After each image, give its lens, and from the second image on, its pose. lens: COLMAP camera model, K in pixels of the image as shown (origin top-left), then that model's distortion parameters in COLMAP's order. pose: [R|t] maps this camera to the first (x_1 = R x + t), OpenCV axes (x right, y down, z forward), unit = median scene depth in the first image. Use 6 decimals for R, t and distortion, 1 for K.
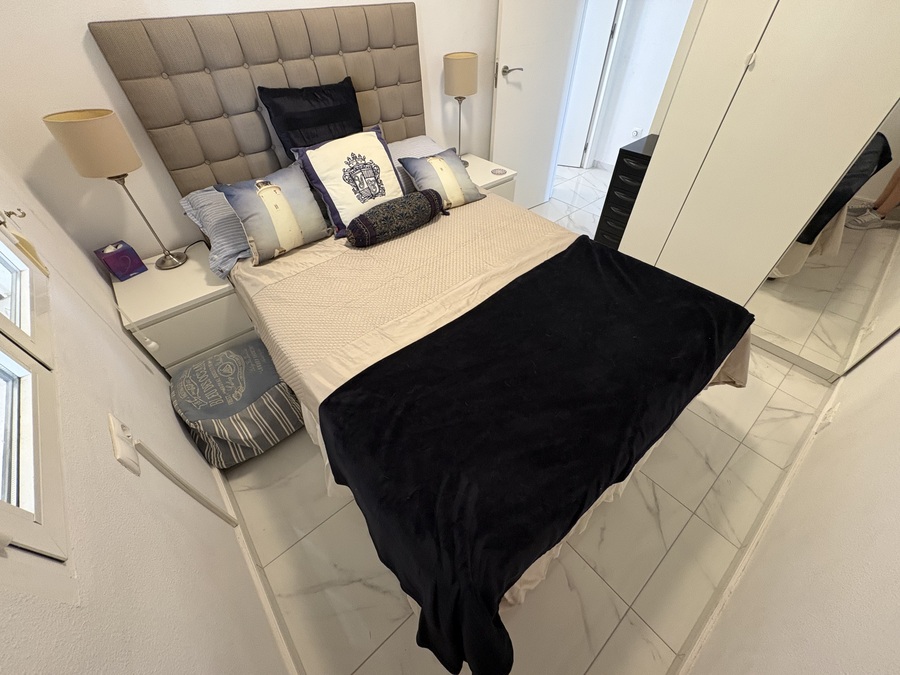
lens RADIAL K [[357.5, 0, 450.7], [0, 357.5, 337.3], [0, 0, 1]] dist [-0.000979, -0.000687]
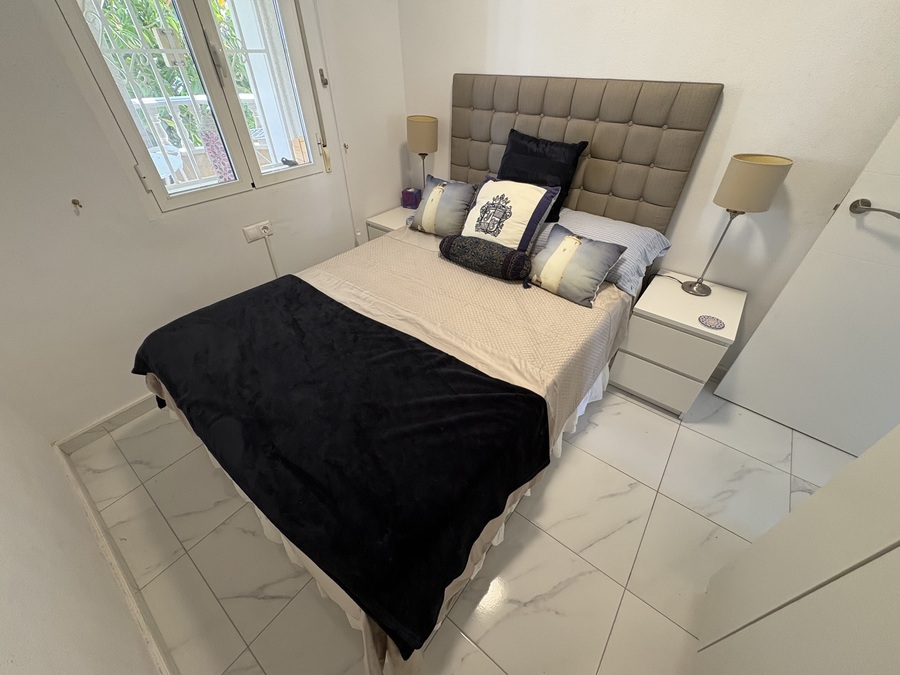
lens RADIAL K [[357.5, 0, 448.4], [0, 357.5, 338.3], [0, 0, 1]] dist [-0.000979, -0.000687]
pose [[0.203339, 0.625974, -0.752867, 0.813292], [-0.698192, 0.631779, 0.336723, -0.482244], [0.686426, 0.457177, 0.565516, 0.448519]]
